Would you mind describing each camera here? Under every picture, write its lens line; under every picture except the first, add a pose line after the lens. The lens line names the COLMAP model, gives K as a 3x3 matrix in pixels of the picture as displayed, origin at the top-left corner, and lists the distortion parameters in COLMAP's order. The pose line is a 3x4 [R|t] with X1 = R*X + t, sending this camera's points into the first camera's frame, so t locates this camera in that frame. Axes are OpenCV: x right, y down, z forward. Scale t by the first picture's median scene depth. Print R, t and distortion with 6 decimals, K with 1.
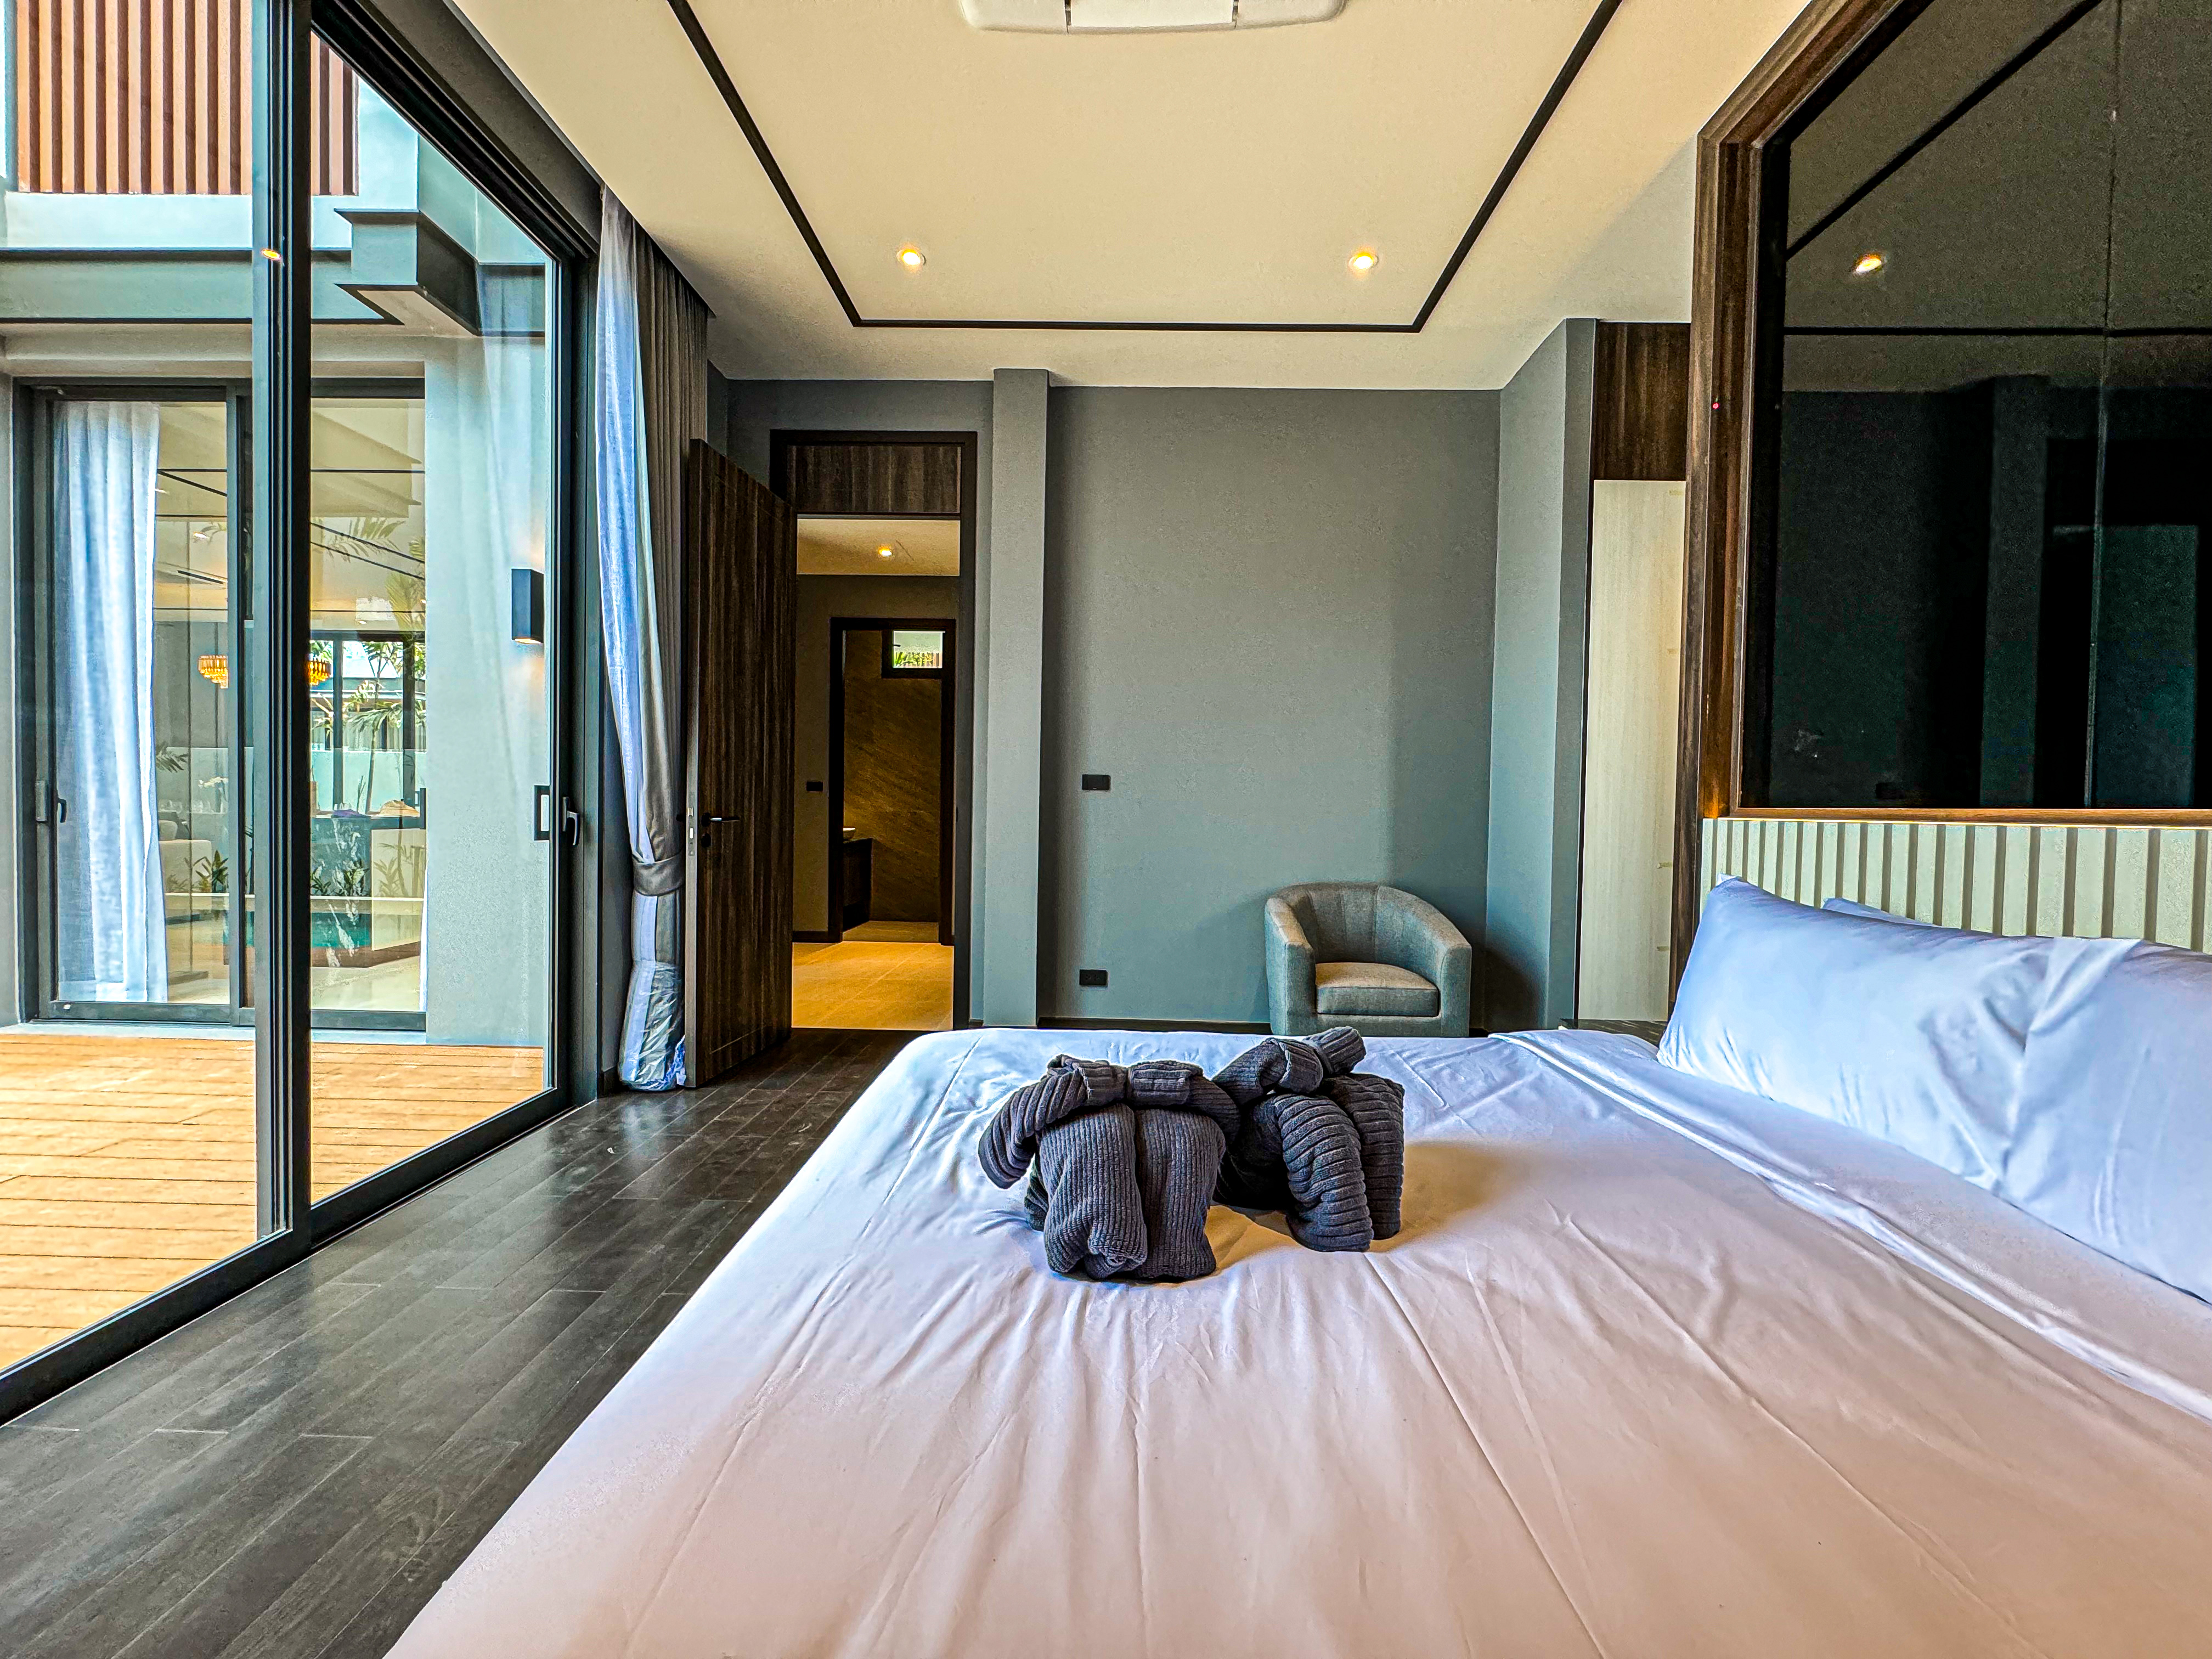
lens RADIAL K [[880.7, 0, 1111.4], [0, 880.7, 834.0], [0, 0, 1]] dist [-0.002575, -0.000193]
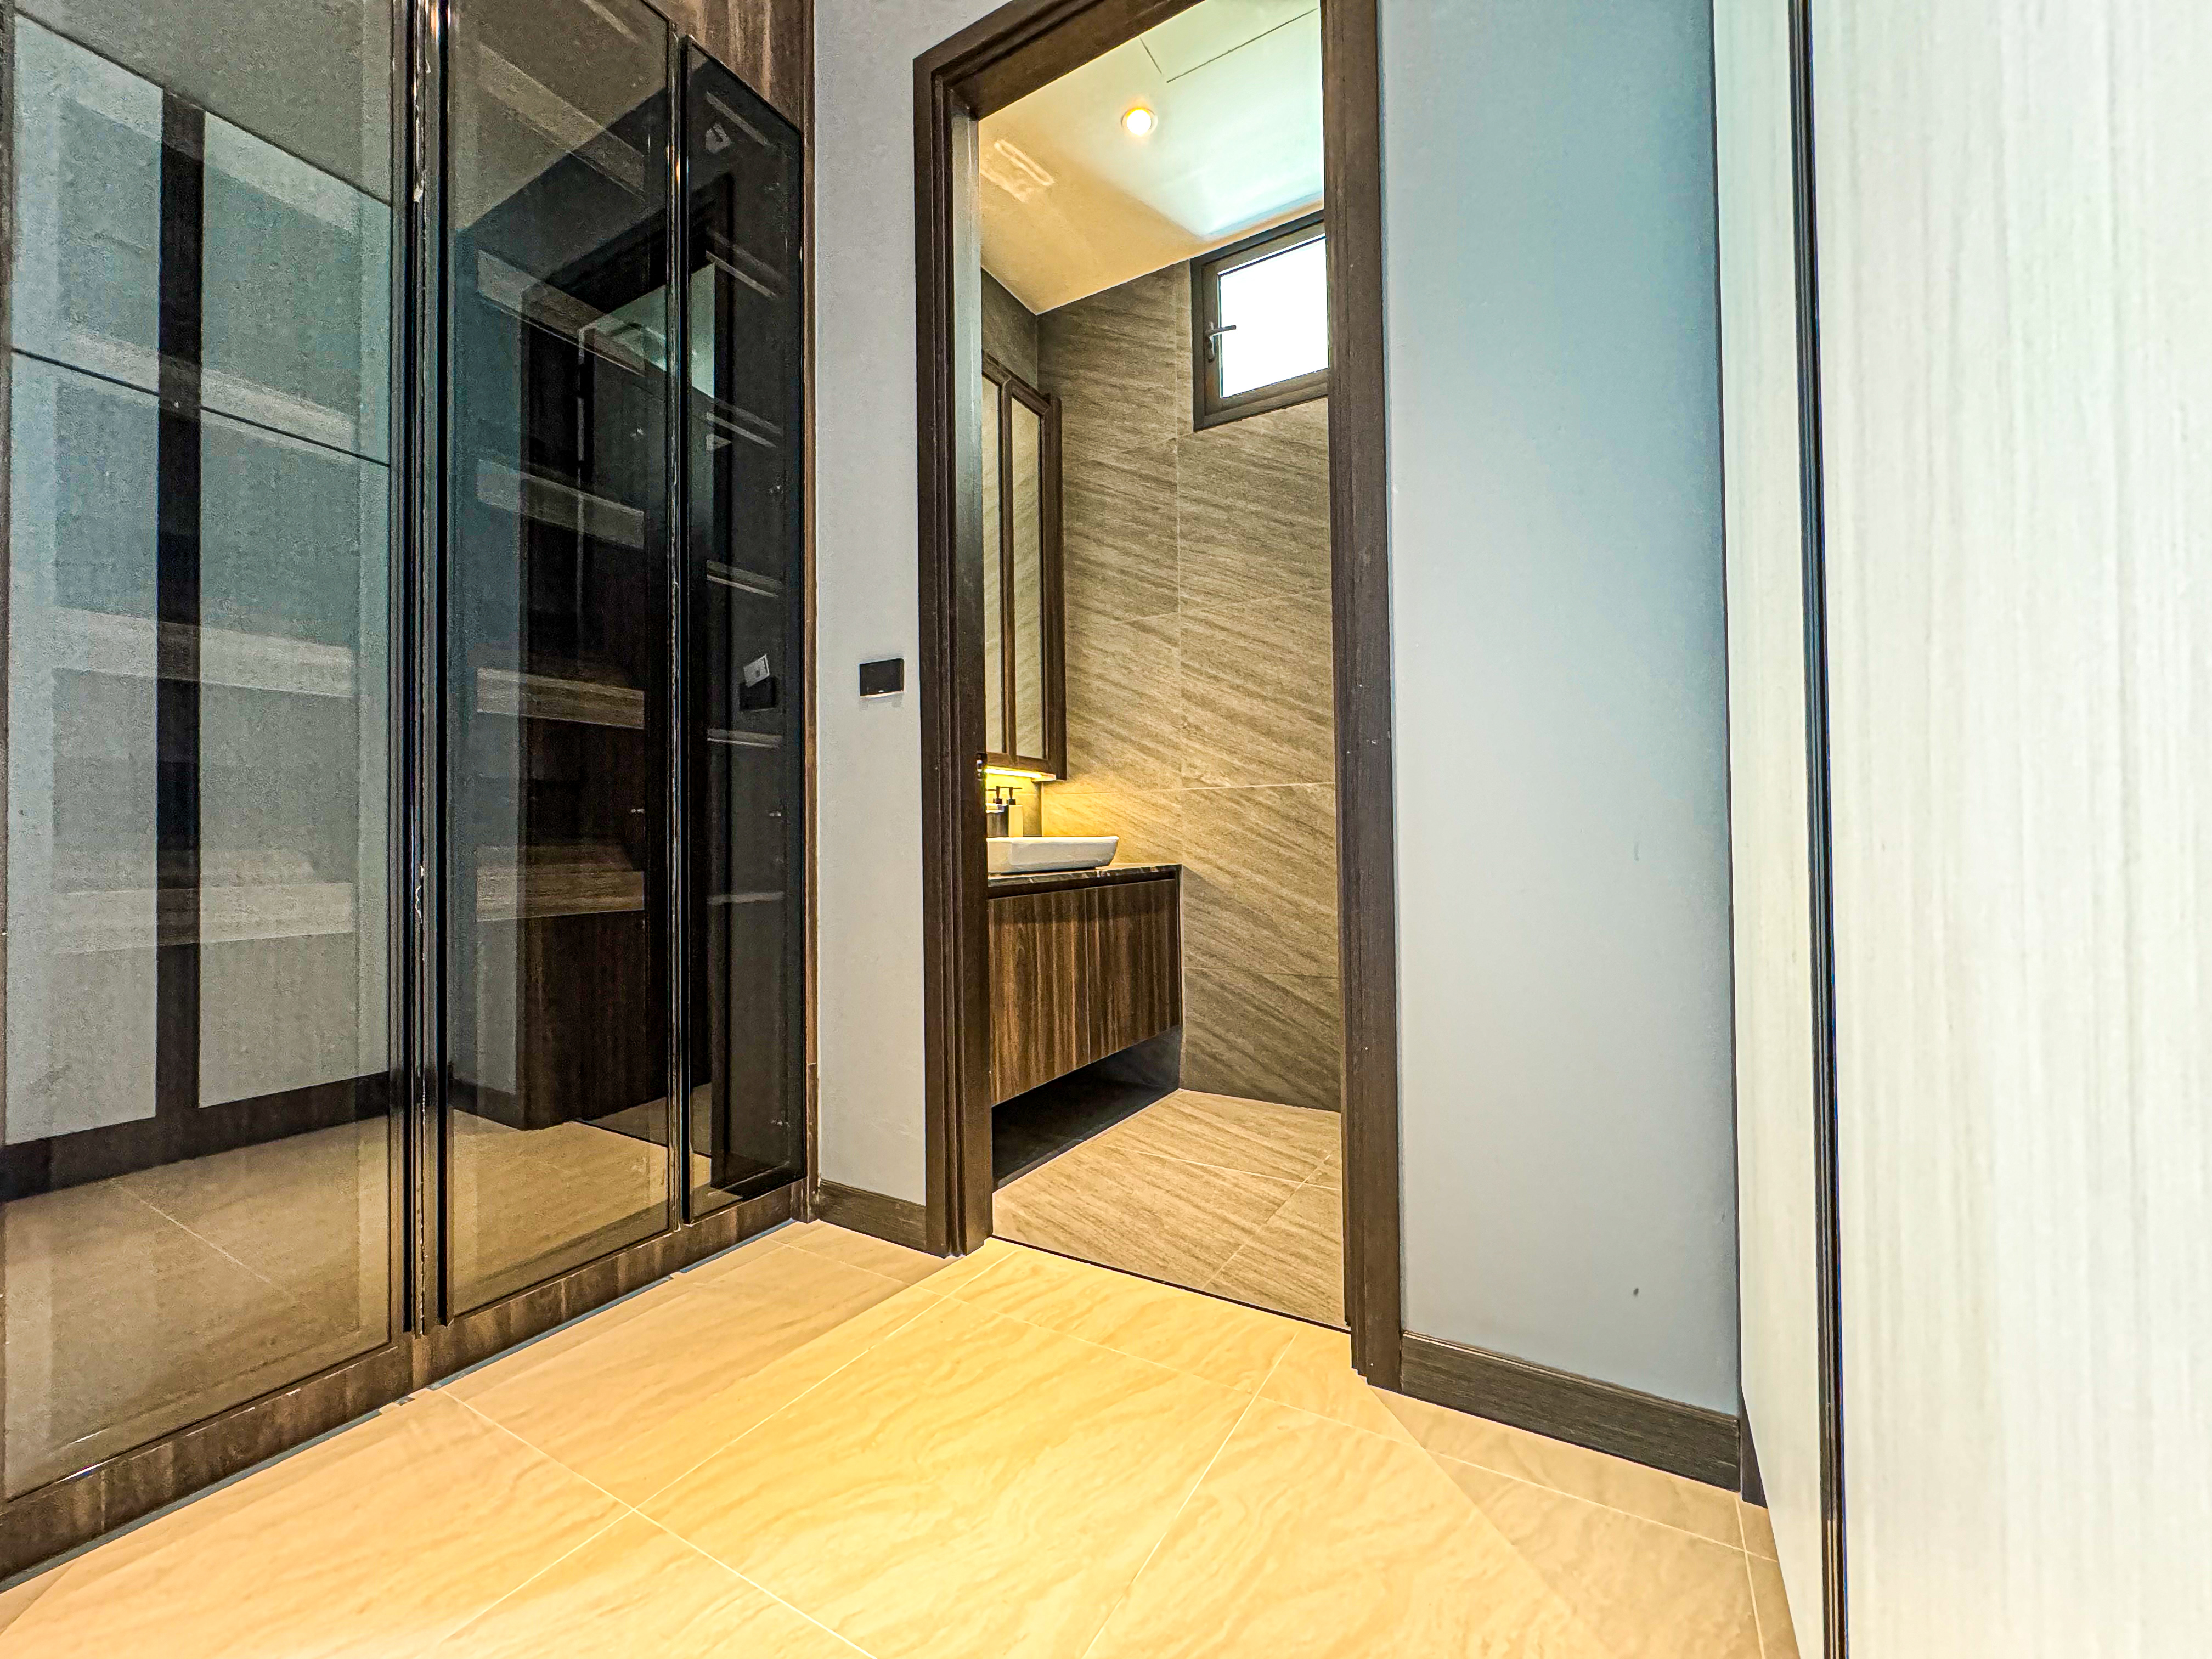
lens RADIAL K [[880.7, 0, 1109.4], [0, 880.7, 830.1], [0, 0, 1]] dist [-0.002575, -0.000193]
pose [[0.877337, -0.025573, -0.479194, -0.119500], [0.009880, 0.999330, -0.035243, 0.003302], [0.479774, 0.026186, 0.877001, 0.660708]]
